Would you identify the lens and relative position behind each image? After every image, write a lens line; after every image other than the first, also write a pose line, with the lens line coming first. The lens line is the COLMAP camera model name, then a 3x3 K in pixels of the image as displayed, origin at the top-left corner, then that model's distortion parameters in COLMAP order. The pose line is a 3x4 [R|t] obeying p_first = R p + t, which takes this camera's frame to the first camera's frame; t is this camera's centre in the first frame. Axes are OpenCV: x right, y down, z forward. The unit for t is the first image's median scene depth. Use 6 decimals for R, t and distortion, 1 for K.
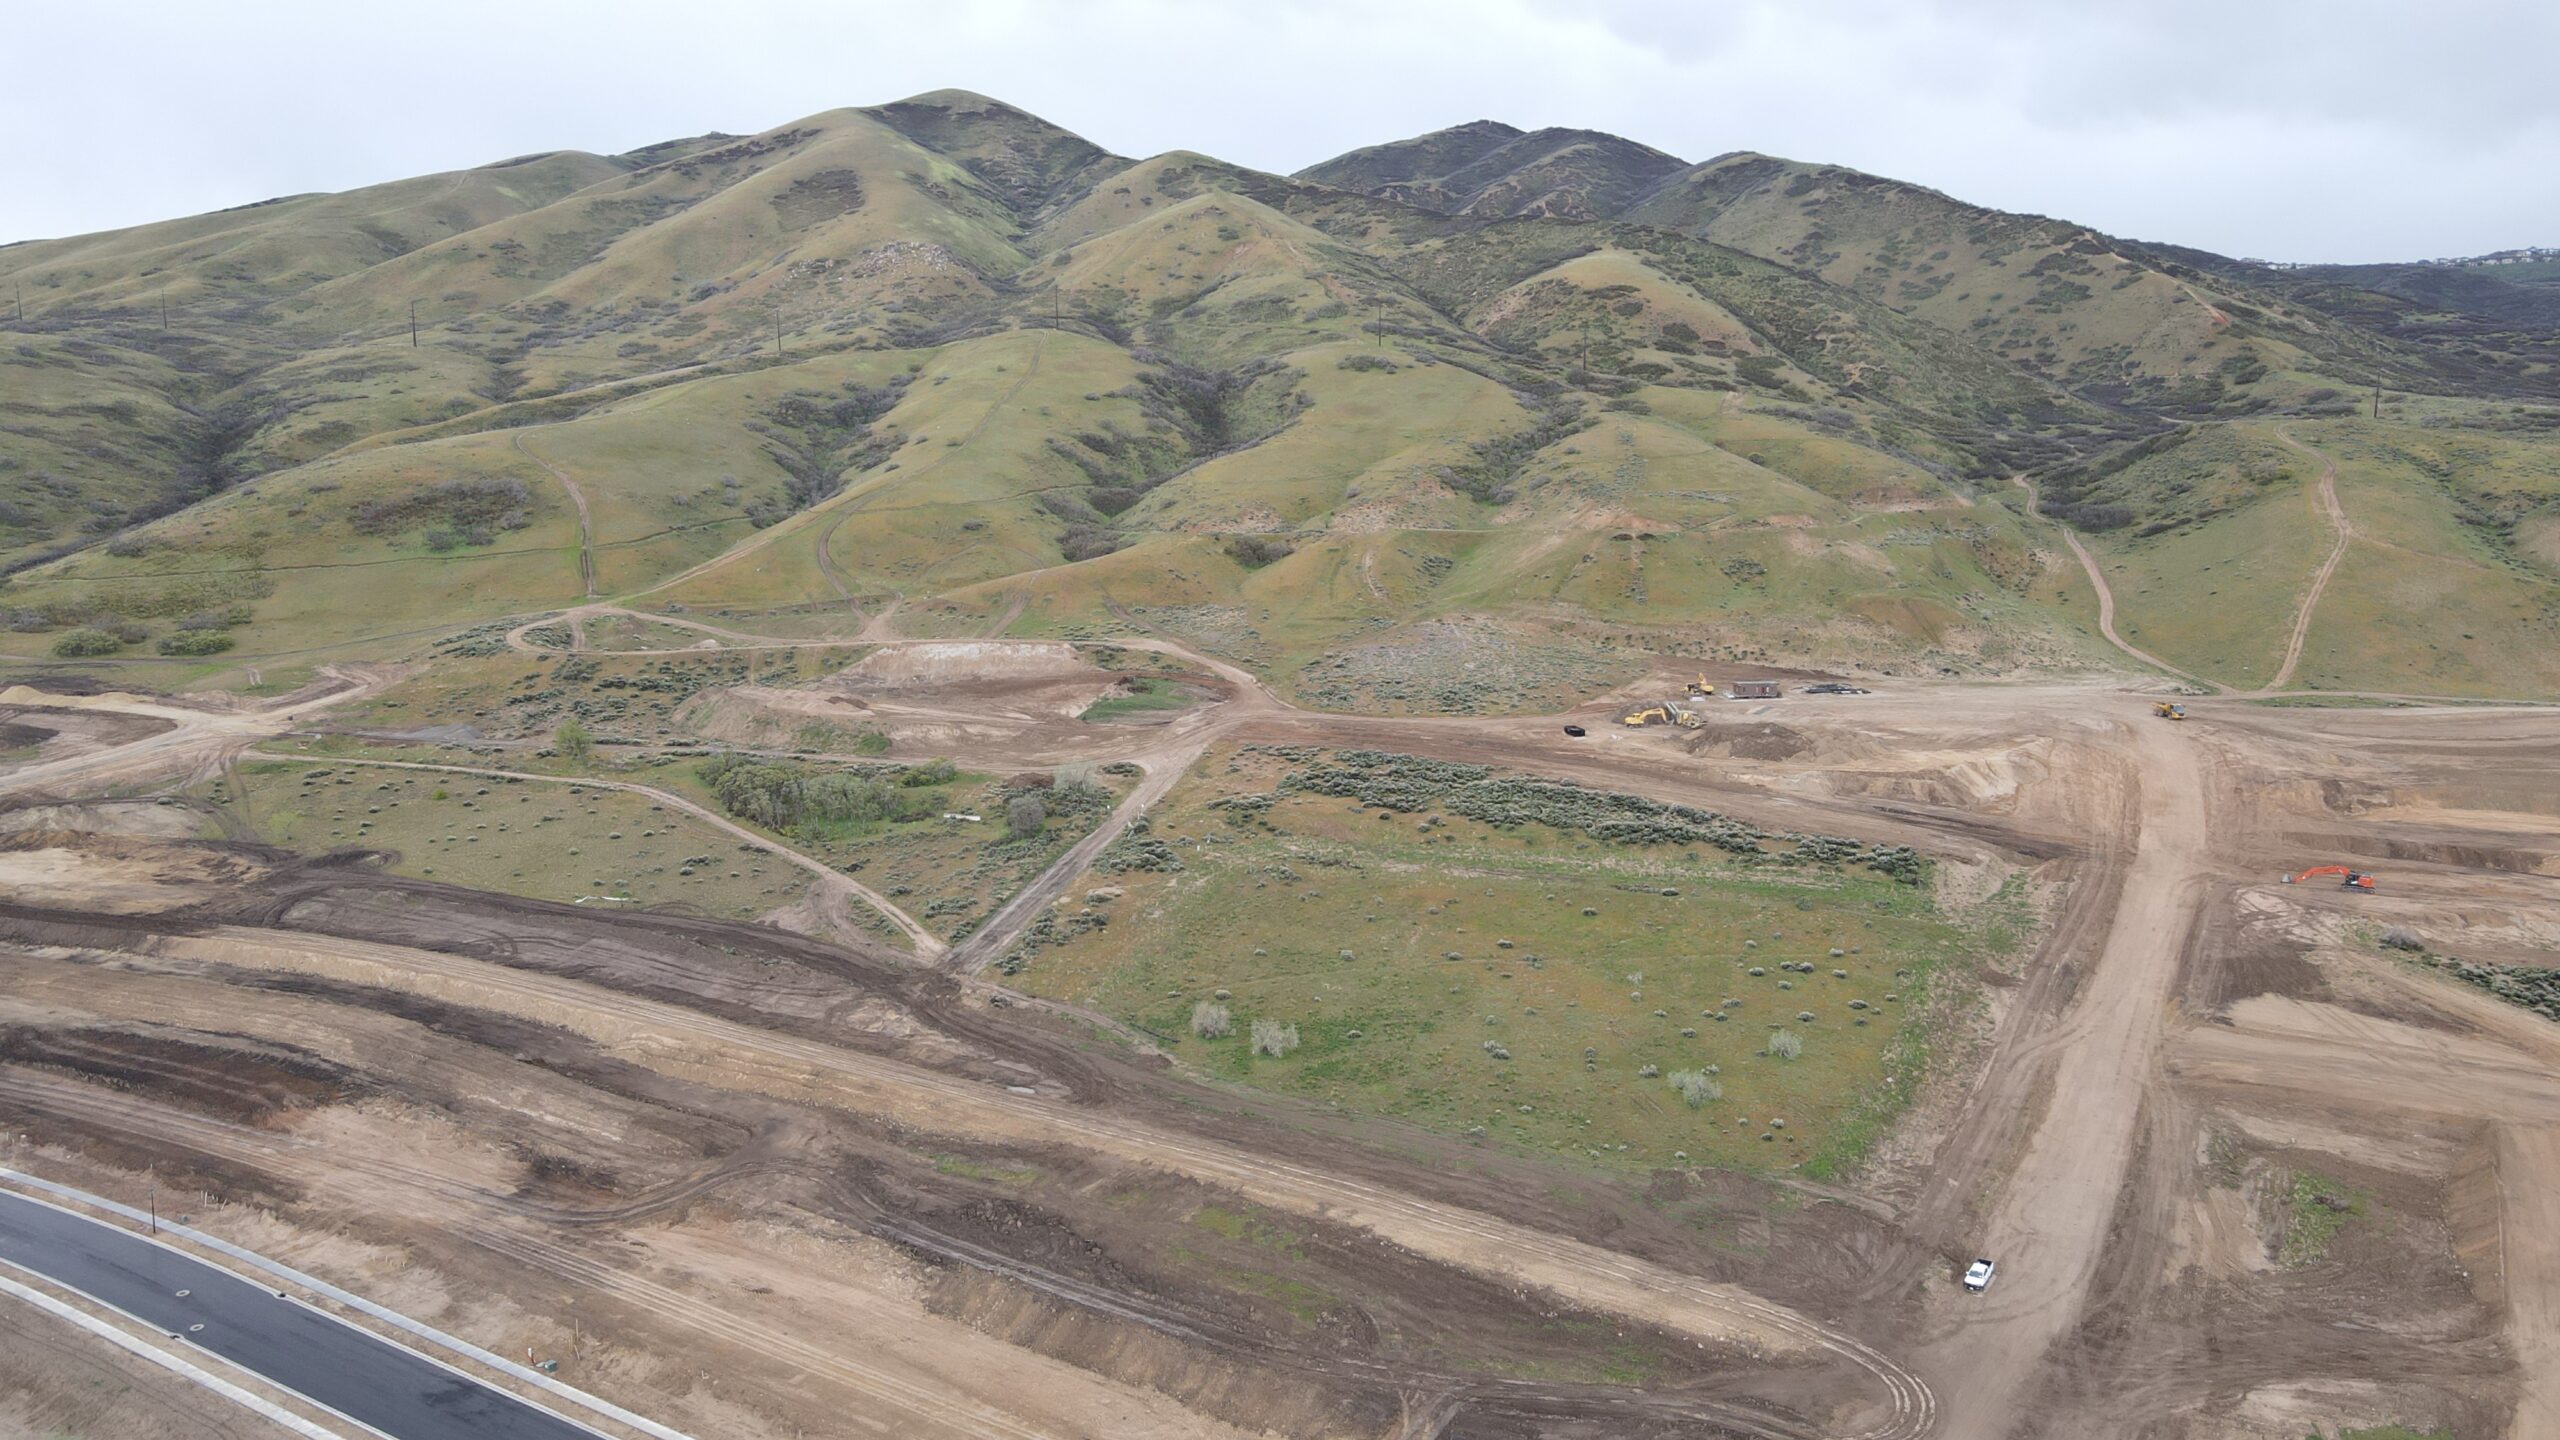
lens RADIAL K [[1892.5, 0, 1279.4], [0, 1892.5, 704.6], [0, 0, 1]] dist [0.002697, 0.023316]
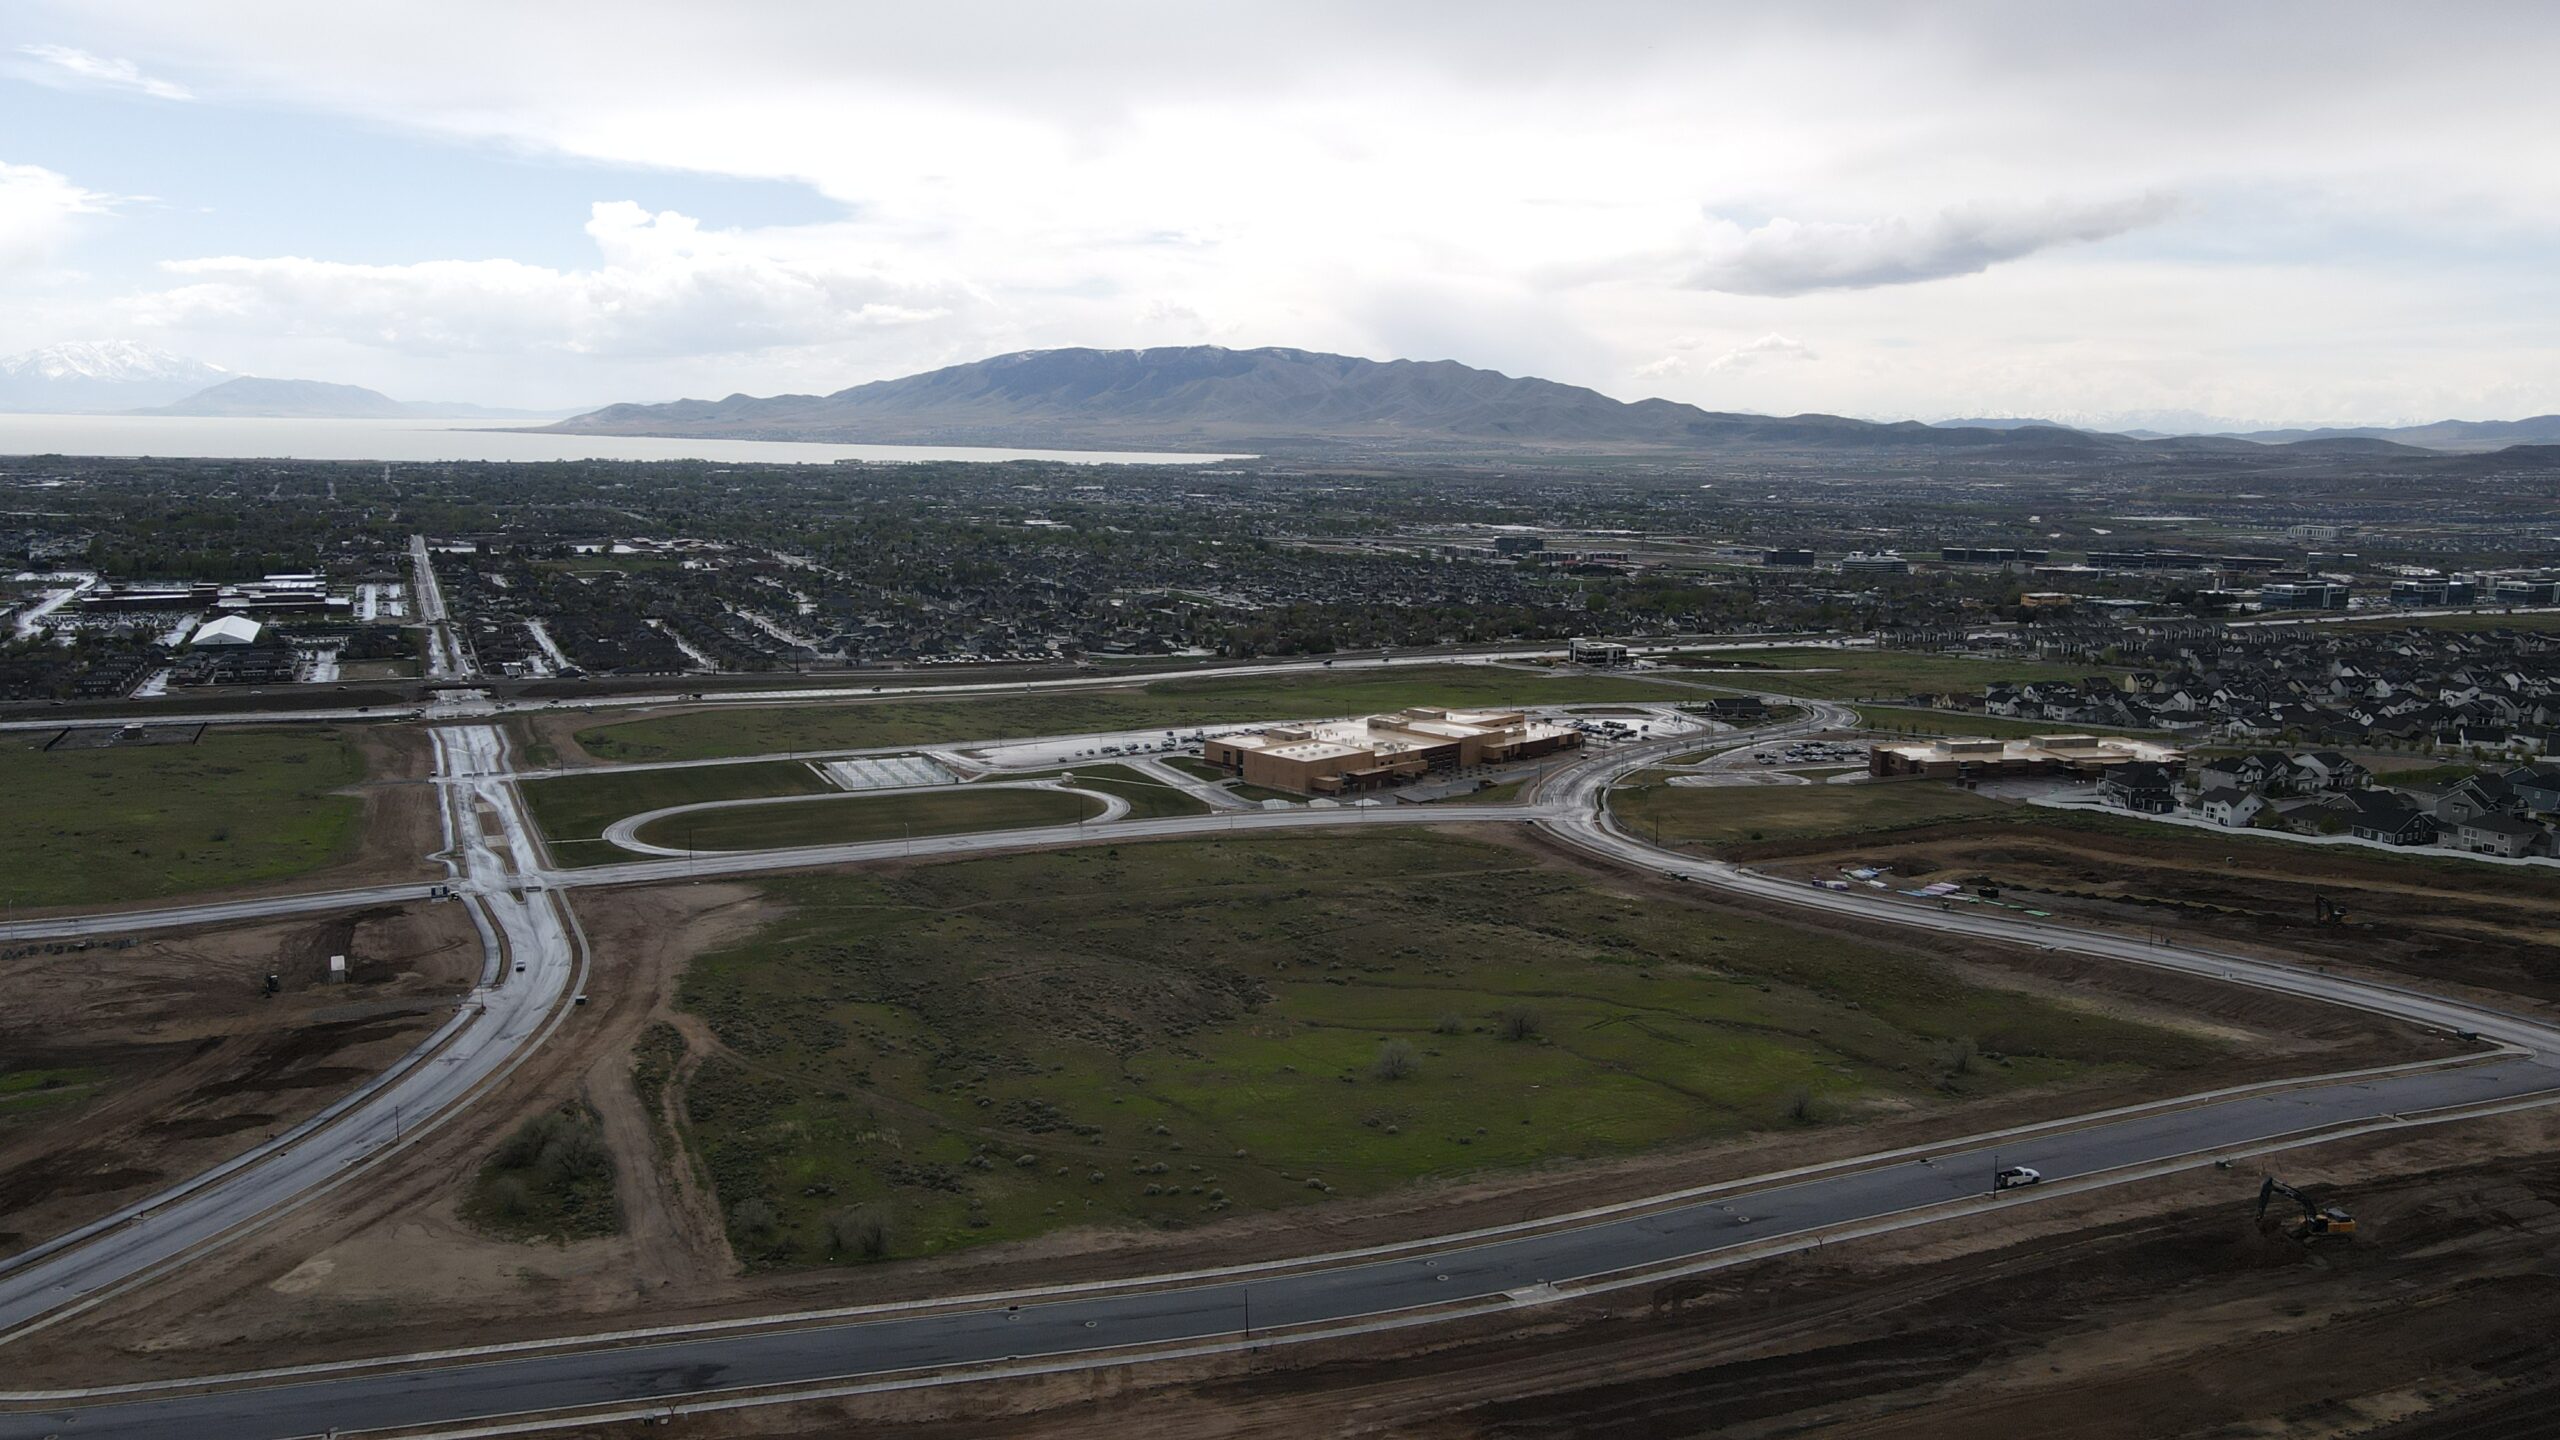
lens RADIAL K [[1892.5, 0, 1279.7], [0, 1892.5, 729.0], [0, 0, 1]] dist [0.002697, 0.023316]
pose [[-0.769345, 0.087763, -0.632776, -0.009323], [-0.113477, 0.955992, 0.270560, -0.062332], [0.628674, 0.279960, -0.725529, 0.380784]]
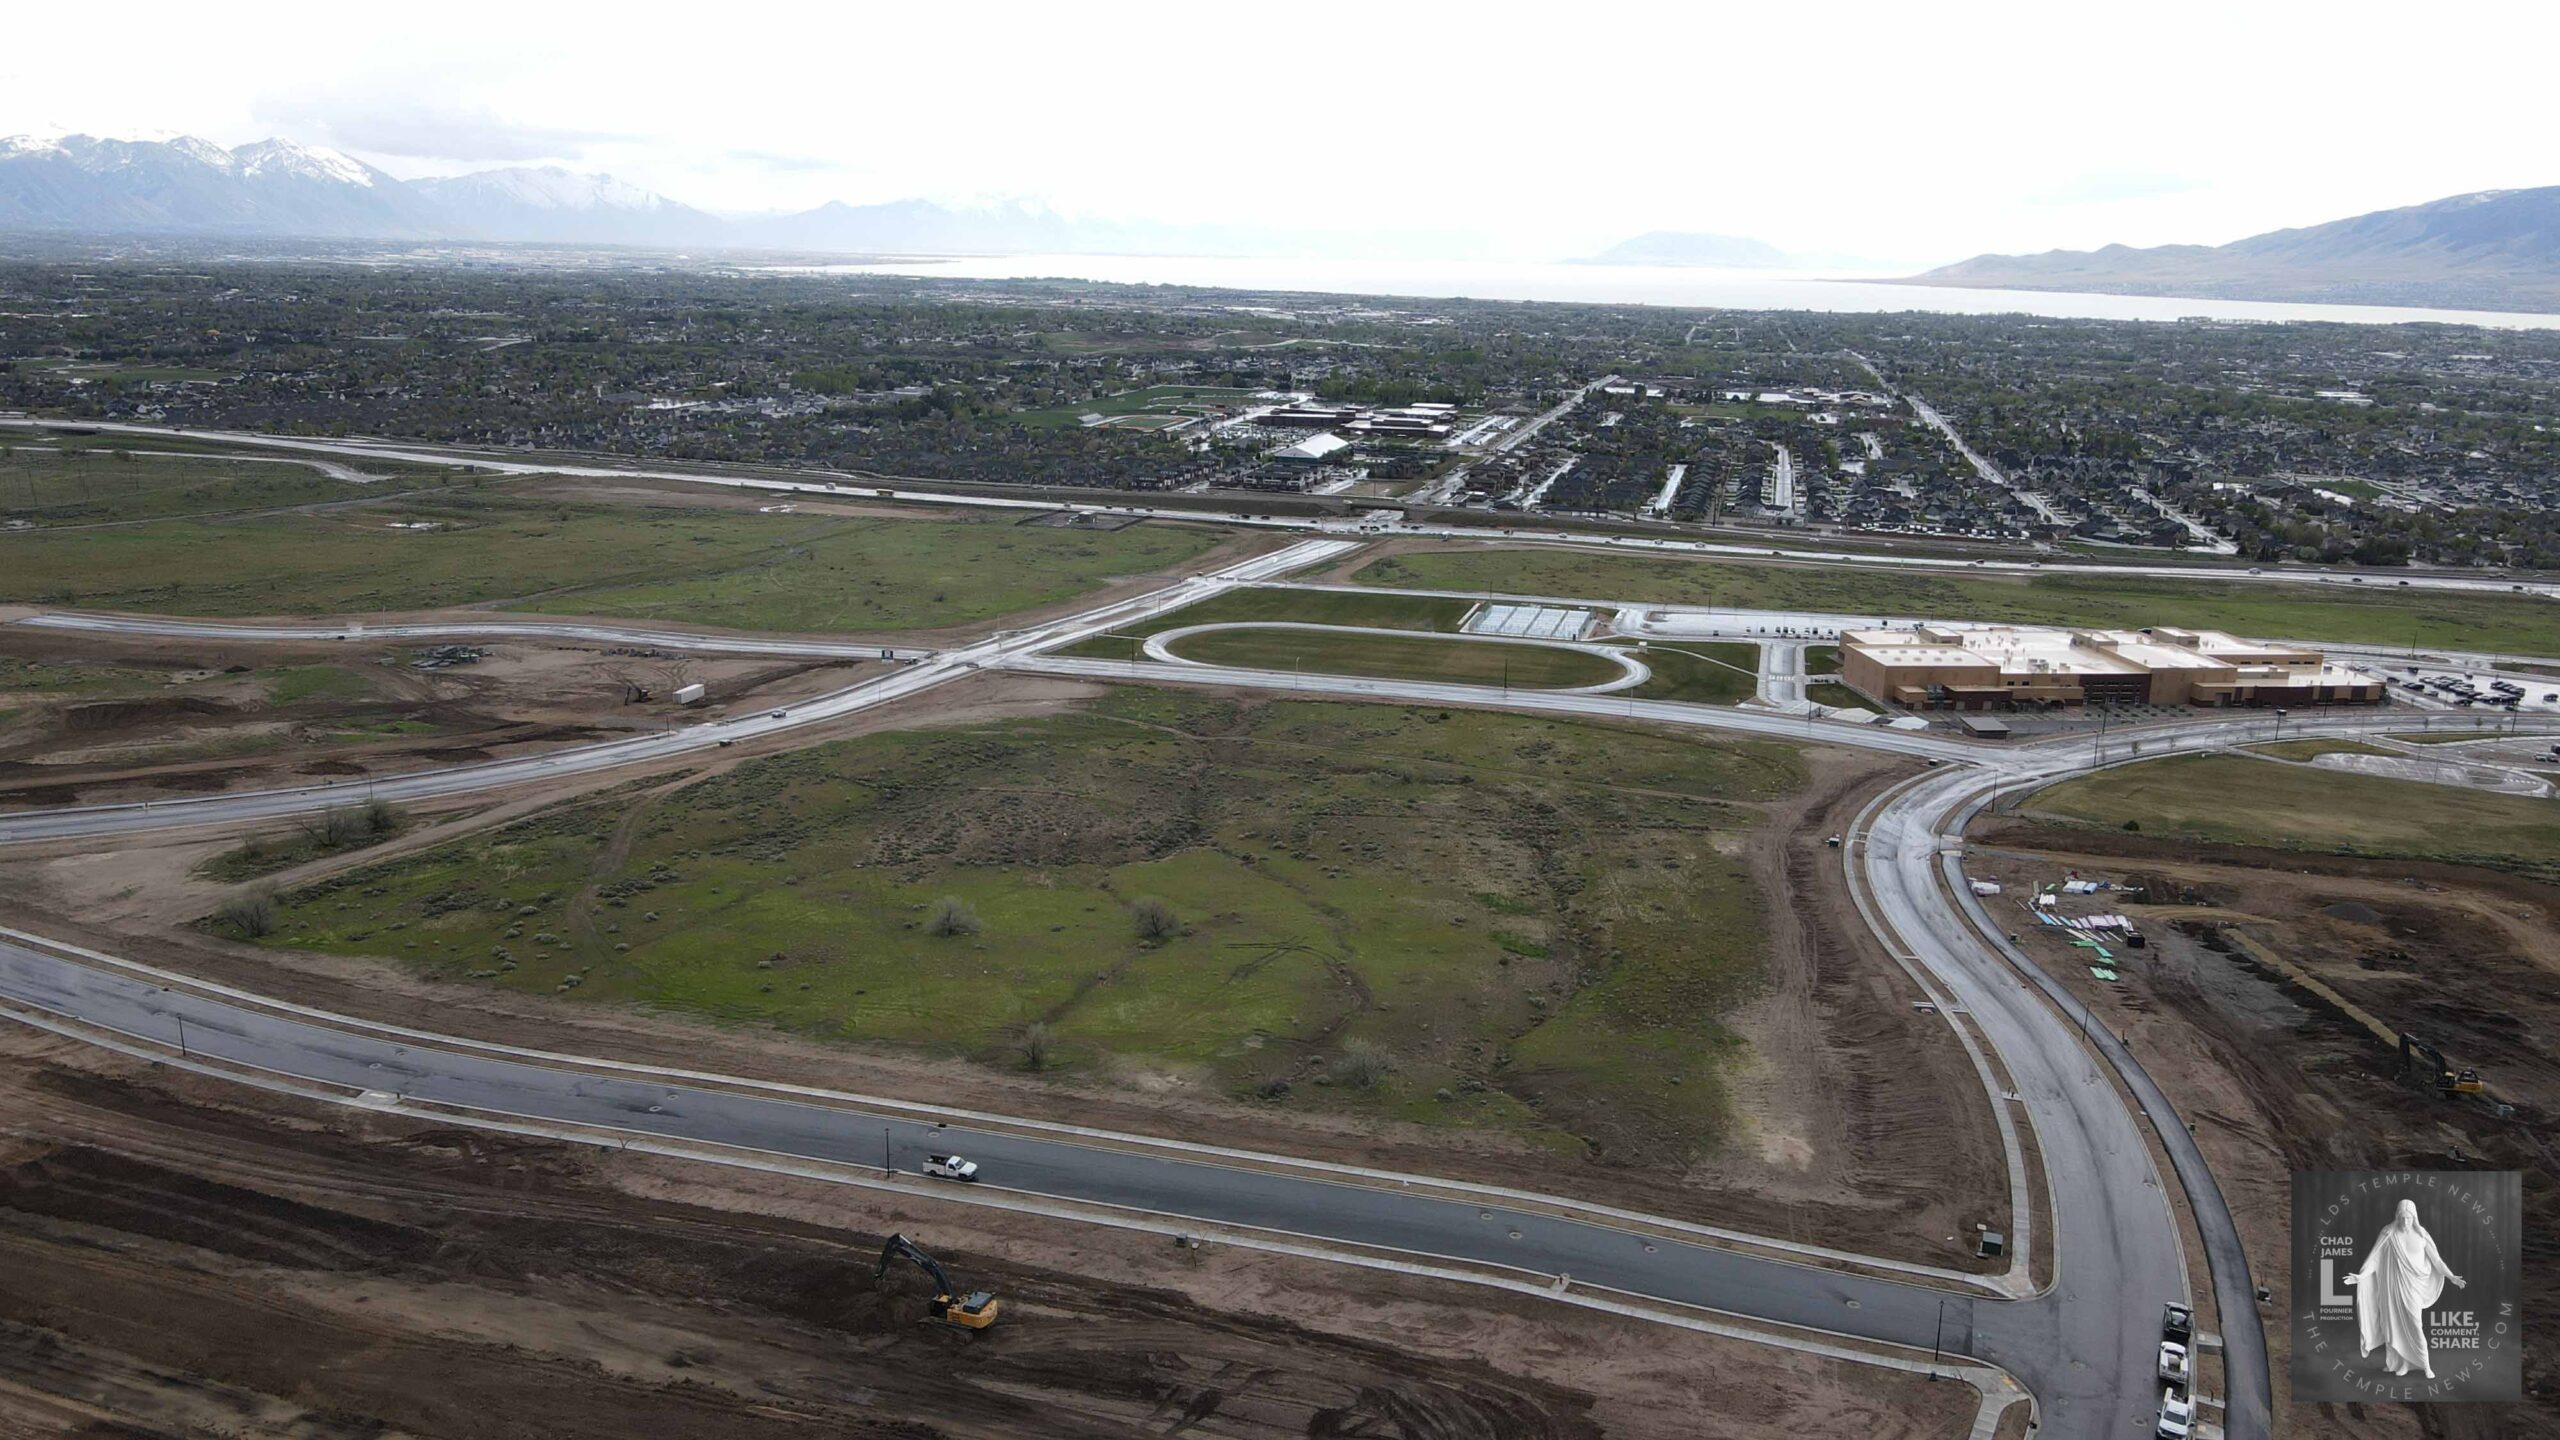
lens RADIAL K [[1892.5, 0, 1278.5], [0, 1892.5, 715.8], [0, 0, 1]] dist [0.002697, 0.023316]
pose [[-0.999683, -0.024735, -0.004609, -0.282770], [-0.024611, 0.923191, 0.383553, -0.075231], [-0.005233, 0.383545, -0.923507, 0.451665]]
